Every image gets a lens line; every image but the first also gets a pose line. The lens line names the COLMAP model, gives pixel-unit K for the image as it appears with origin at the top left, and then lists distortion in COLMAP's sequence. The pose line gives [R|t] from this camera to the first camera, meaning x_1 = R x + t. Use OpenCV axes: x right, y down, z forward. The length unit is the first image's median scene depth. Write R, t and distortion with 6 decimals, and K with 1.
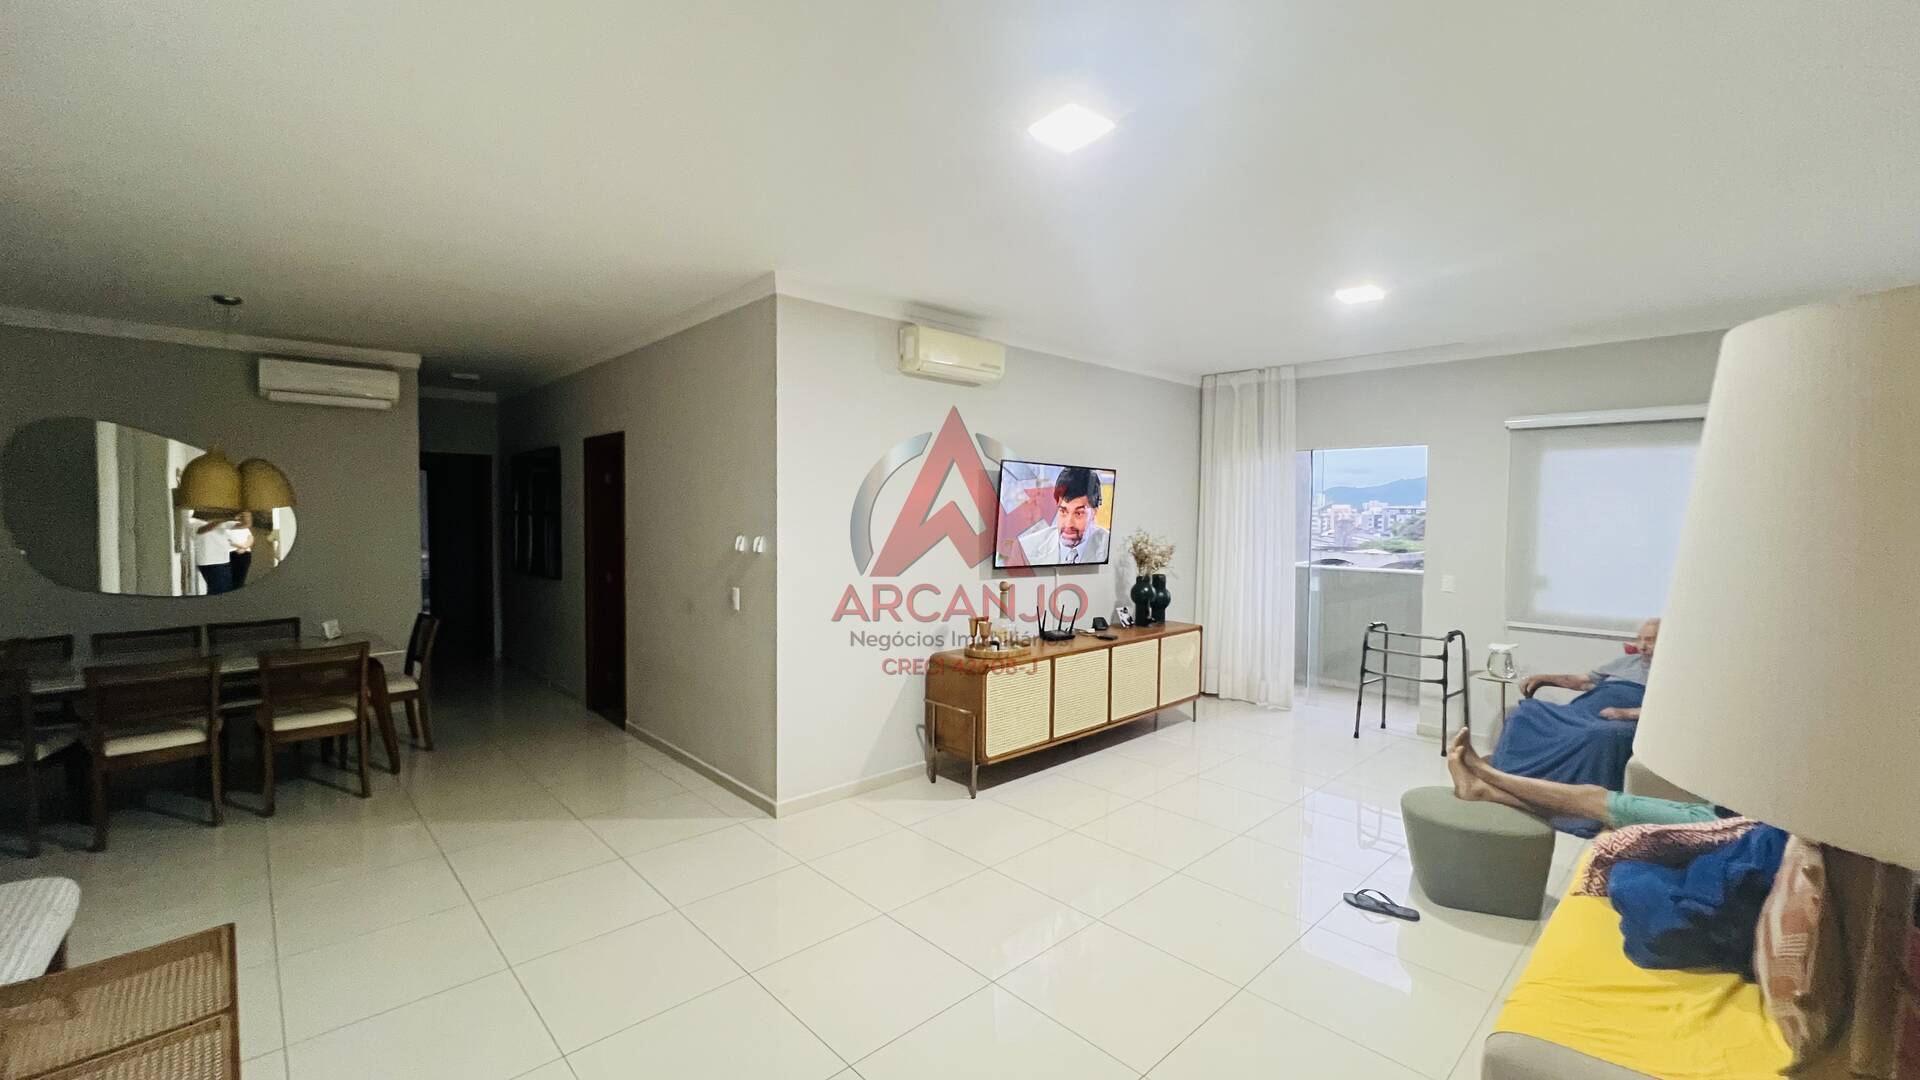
lens RADIAL K [[769.6, 0, 960.0], [0, 769.6, 540.0], [0, 0, 1]] dist [-0.000559, -0.000255]
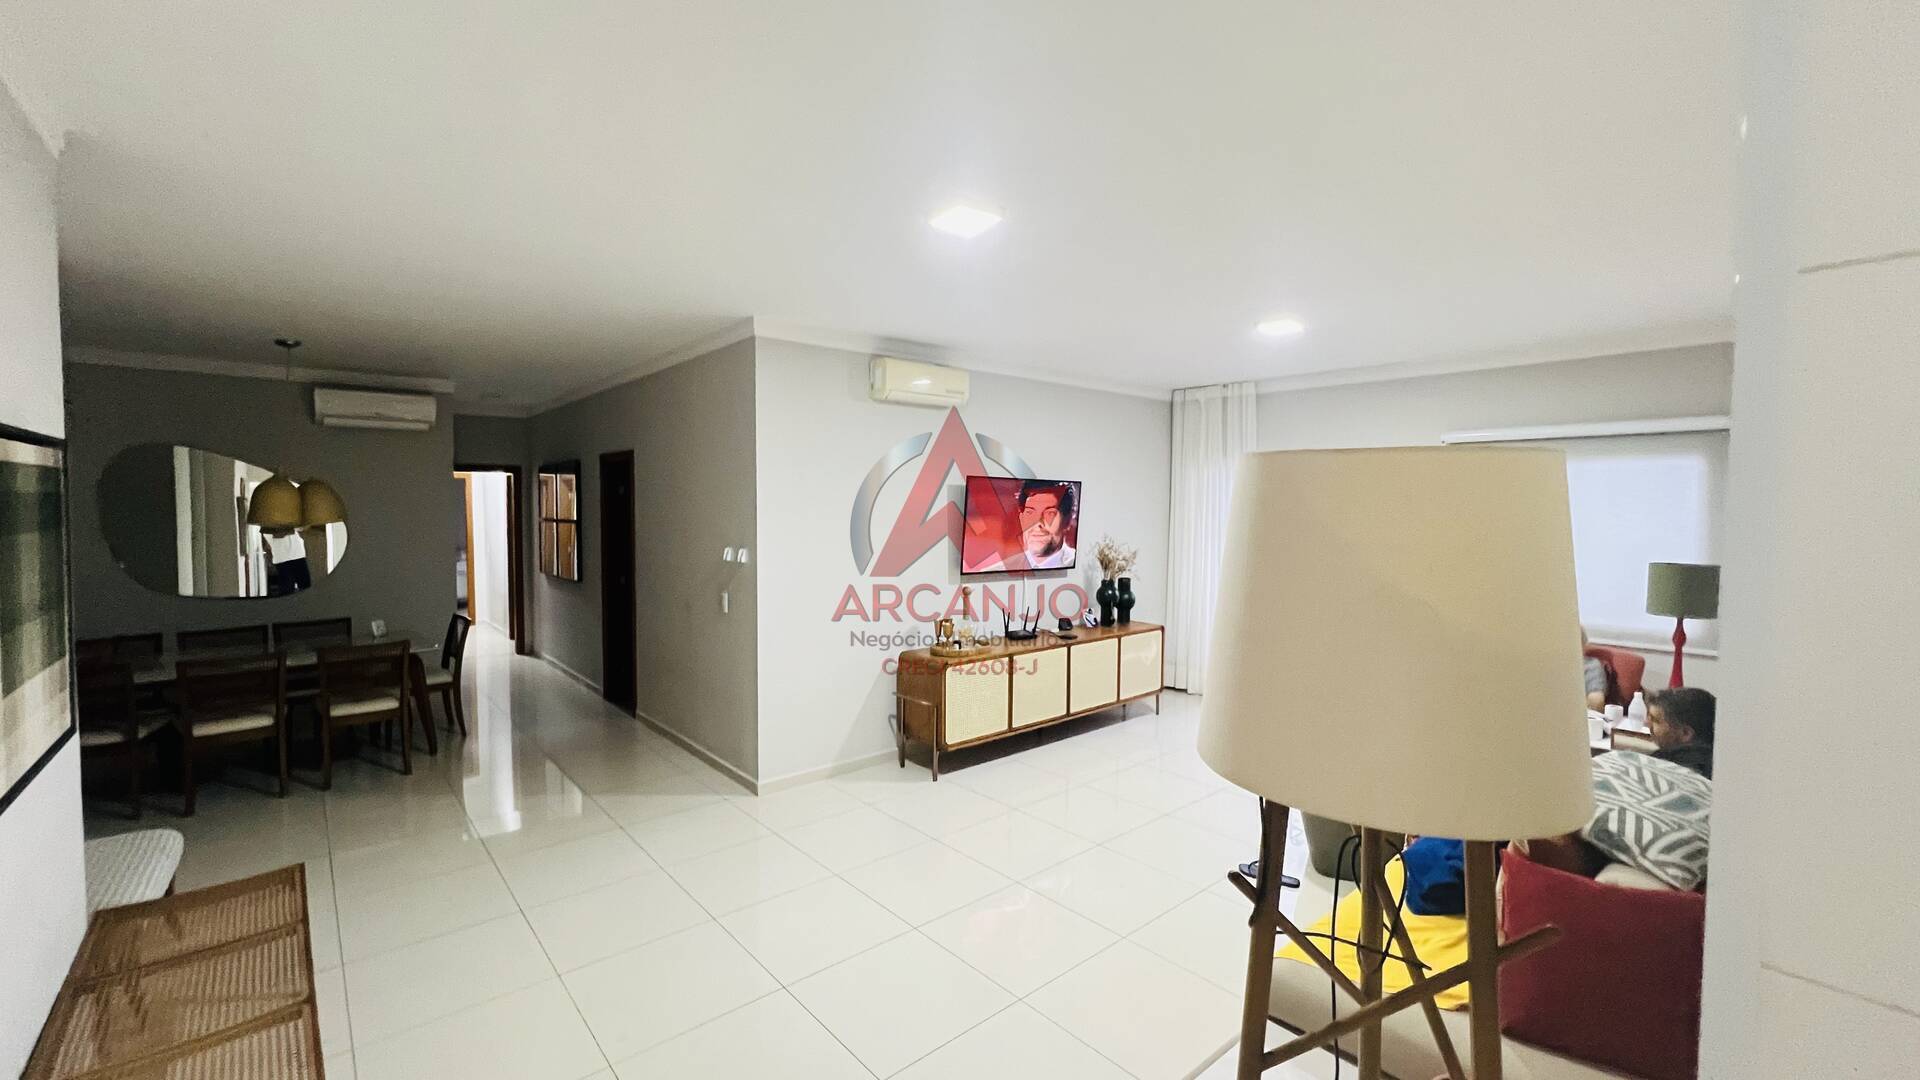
lens RADIAL K [[767.8, 0, 960.0], [0, 767.8, 540.0], [0, 0, 1]] dist [-0.000476, -0.000016]
pose [[0.999277, -0.002066, -0.037976, 0.091306], [0.002350, 0.999970, 0.007421, -0.021890], [0.037959, -0.007505, 0.999251, -0.106966]]
